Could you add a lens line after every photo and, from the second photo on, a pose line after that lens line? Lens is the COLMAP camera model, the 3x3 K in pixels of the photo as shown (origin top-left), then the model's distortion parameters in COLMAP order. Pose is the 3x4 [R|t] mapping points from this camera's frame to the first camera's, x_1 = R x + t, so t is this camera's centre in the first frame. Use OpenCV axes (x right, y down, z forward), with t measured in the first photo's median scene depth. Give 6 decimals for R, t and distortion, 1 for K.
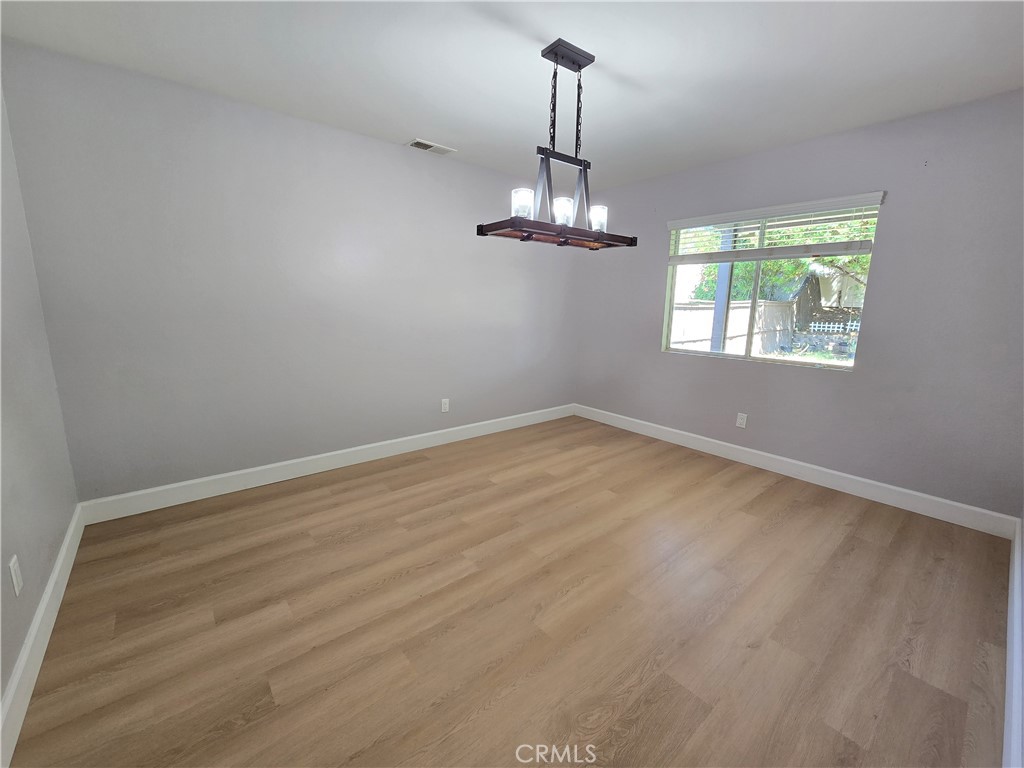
lens RADIAL K [[418.6, 0, 513.1], [0, 418.6, 383.7], [0, 0, 1]] dist [0.000126, -0.000881]
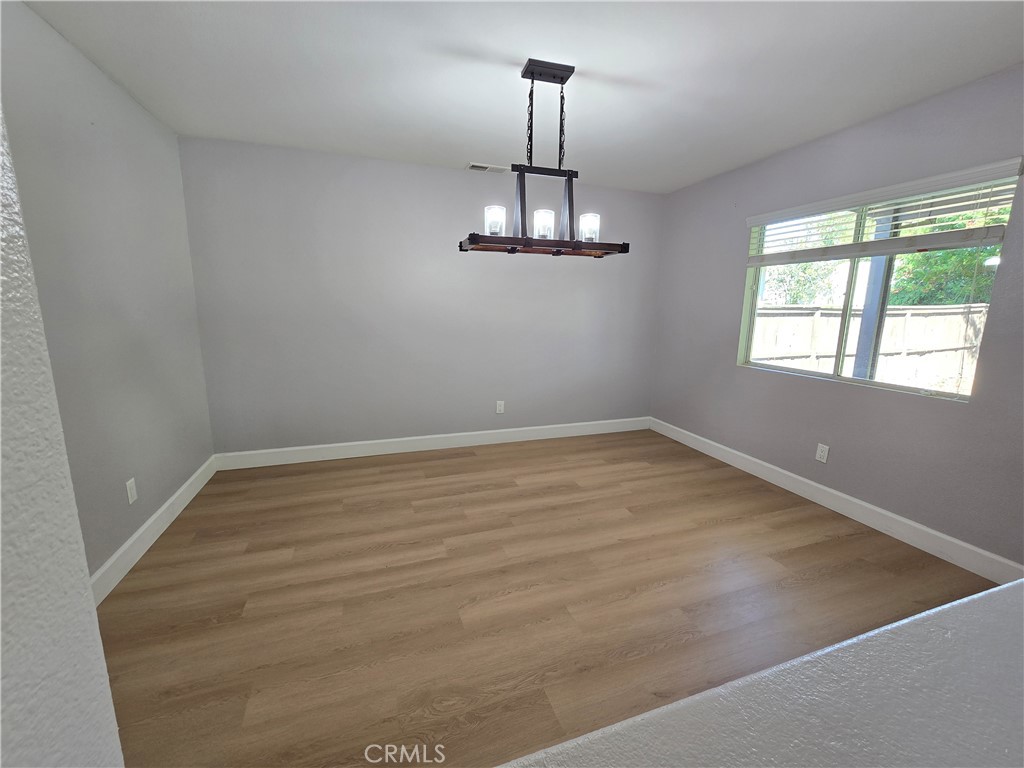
lens RADIAL K [[418.6, 0, 512.2], [0, 418.6, 384.5], [0, 0, 1]] dist [0.000126, -0.000881]
pose [[0.935449, 0.059363, -0.348440, 0.368250], [-0.062825, 0.998024, 0.001366, -0.013440], [0.347832, 0.020613, 0.937330, 0.021795]]
